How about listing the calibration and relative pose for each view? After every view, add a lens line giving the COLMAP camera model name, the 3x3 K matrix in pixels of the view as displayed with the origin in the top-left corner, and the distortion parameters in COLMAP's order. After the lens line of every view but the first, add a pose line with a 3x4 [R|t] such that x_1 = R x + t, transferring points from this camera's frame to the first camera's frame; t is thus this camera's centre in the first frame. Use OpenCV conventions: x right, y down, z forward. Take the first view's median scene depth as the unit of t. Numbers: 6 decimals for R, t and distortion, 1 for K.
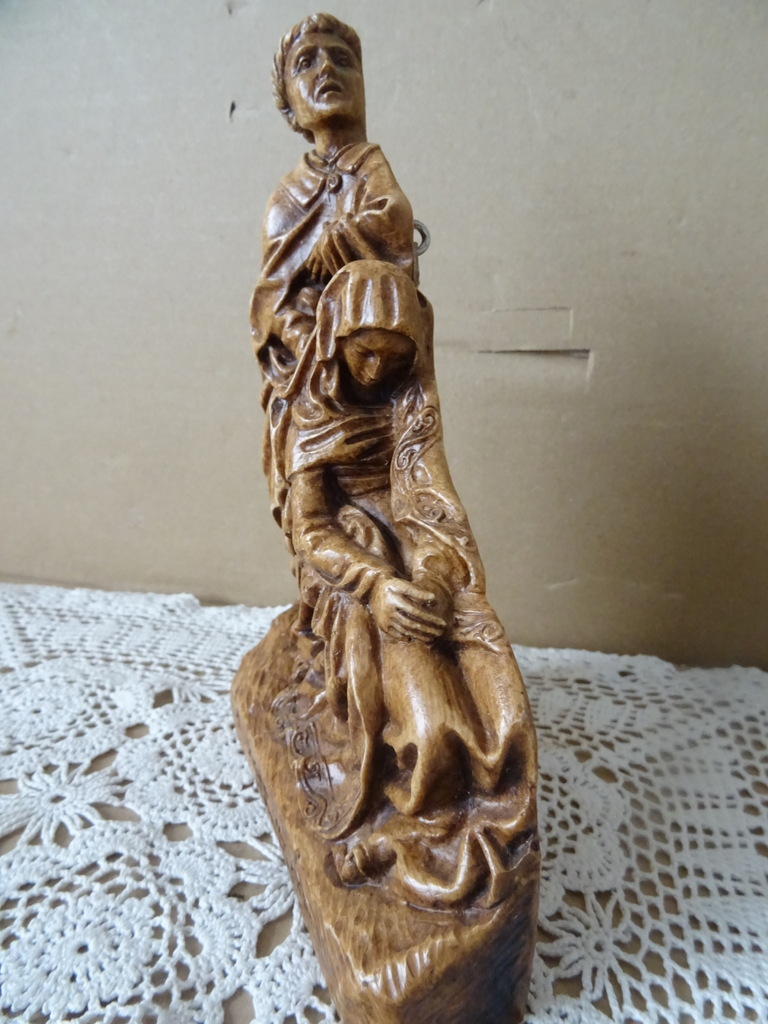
lens RADIAL K [[727.5, 0, 384.0], [0, 727.5, 512.0], [0, 0, 1]] dist [-0.011789, 0.029112]
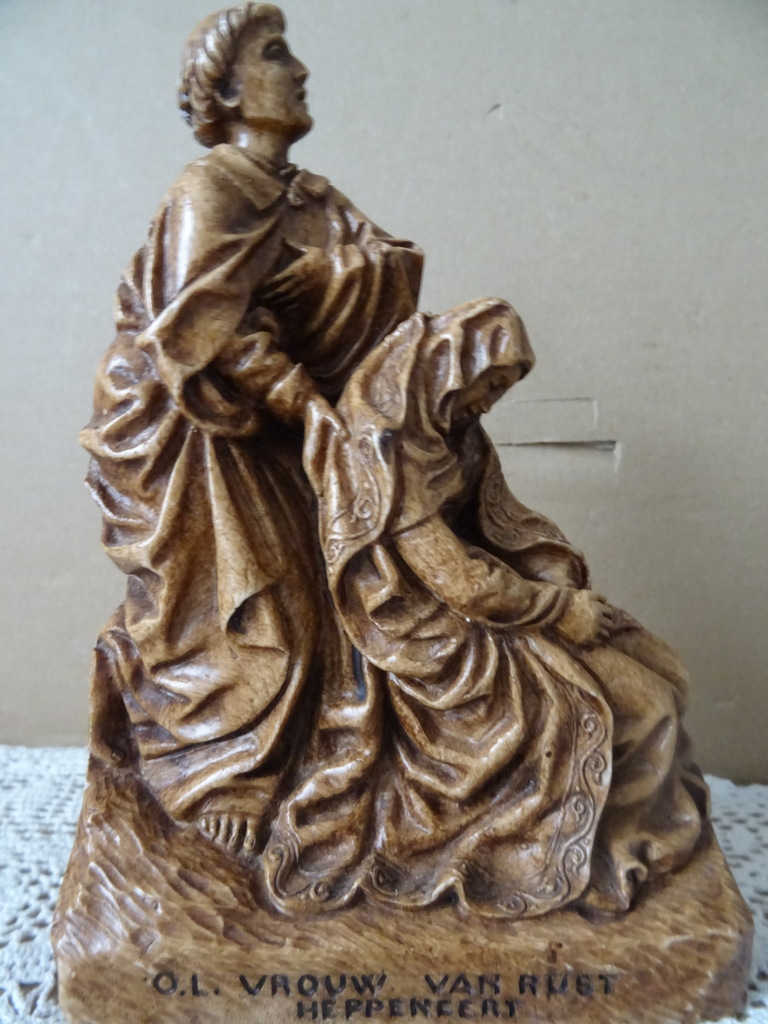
lens RADIAL K [[731.0, 0, 400.1], [0, 731.0, 499.9], [0, 0, 1]] dist [0.024719, -0.045602]
pose [[0.985532, -0.000041, 0.169488, -0.173319], [0.040338, 0.971322, -0.234323, 0.071424], [-0.164617, 0.237770, 0.957270, 0.160795]]
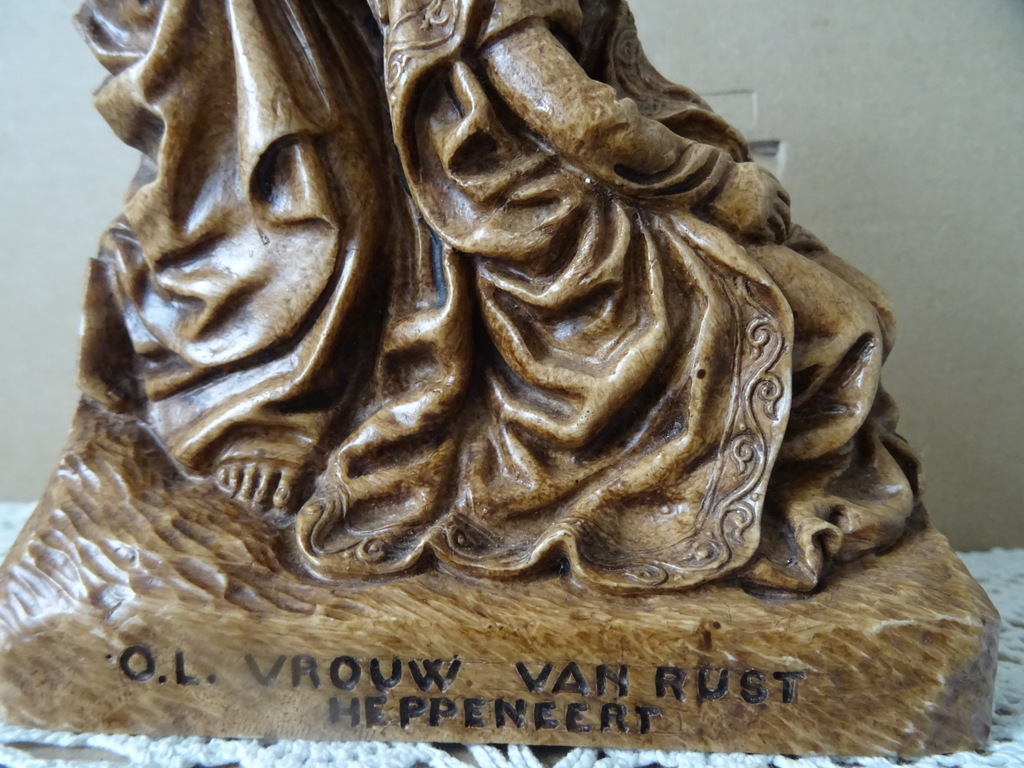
lens RADIAL K [[720.1, 0, 527.1], [0, 720.1, 381.5], [0, 0, 1]] dist [0.034264, -0.061029]
pose [[0.989559, 0.011625, 0.143655, -0.111890], [0.023721, 0.970012, -0.241896, 0.238849], [-0.142160, 0.242778, 0.959609, 0.377137]]
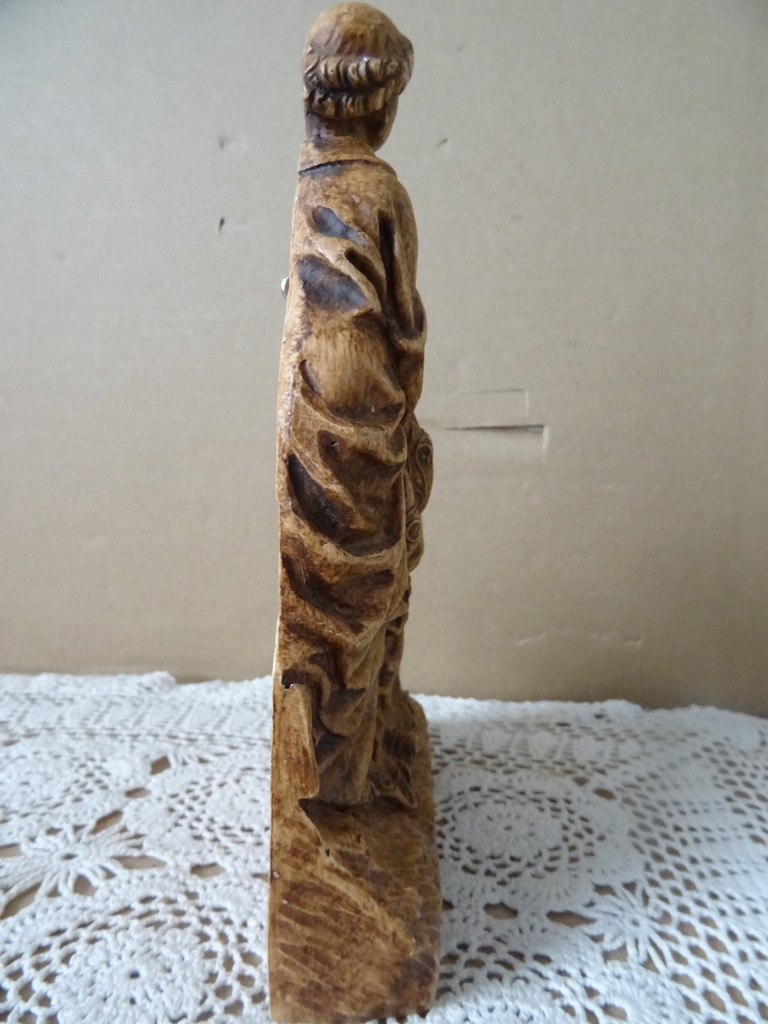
lens RADIAL K [[720.7, 0, 394.9], [0, 720.7, 503.3], [0, 0, 1]] dist [0.018523, -0.039009]
pose [[0.990779, -0.017210, 0.134393, -0.115590], [0.041170, 0.983240, -0.177607, 0.099451], [-0.129084, 0.181502, 0.974882, -0.062081]]
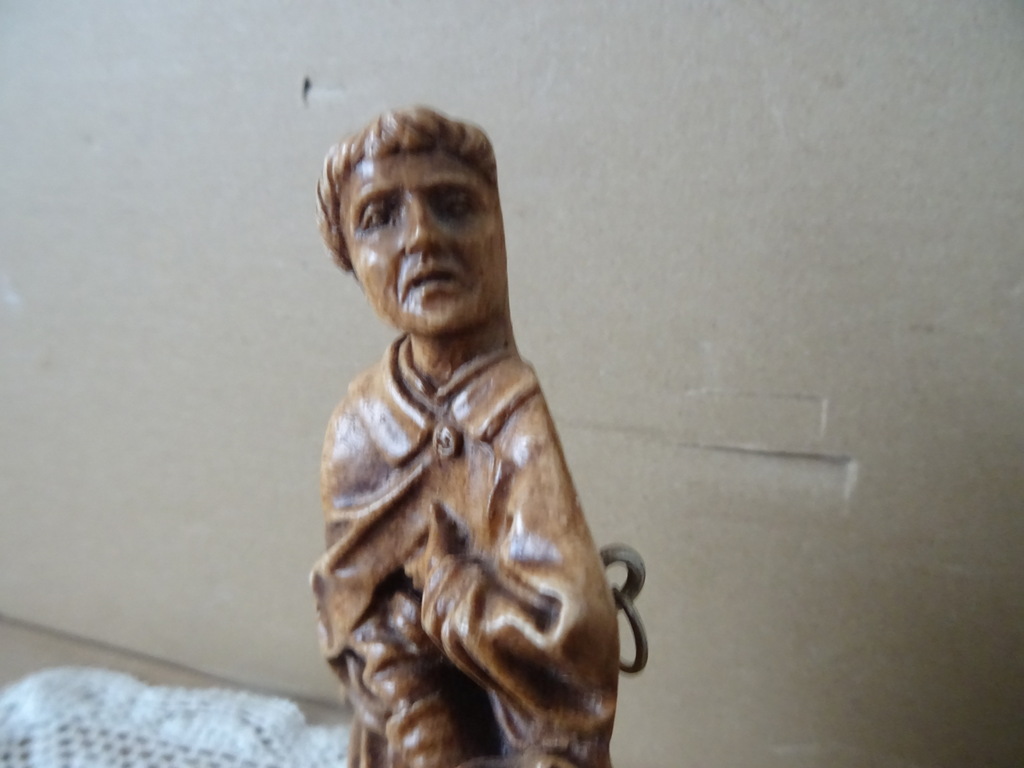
lens RADIAL K [[720.7, 0, 507.7], [0, 720.7, 381.7], [0, 0, 1]] dist [0.018523, -0.039009]
pose [[0.999135, -0.025889, -0.032538, -0.007685], [0.028238, 0.996864, 0.073921, -0.383527], [0.030522, -0.074776, 0.996733, 0.371203]]
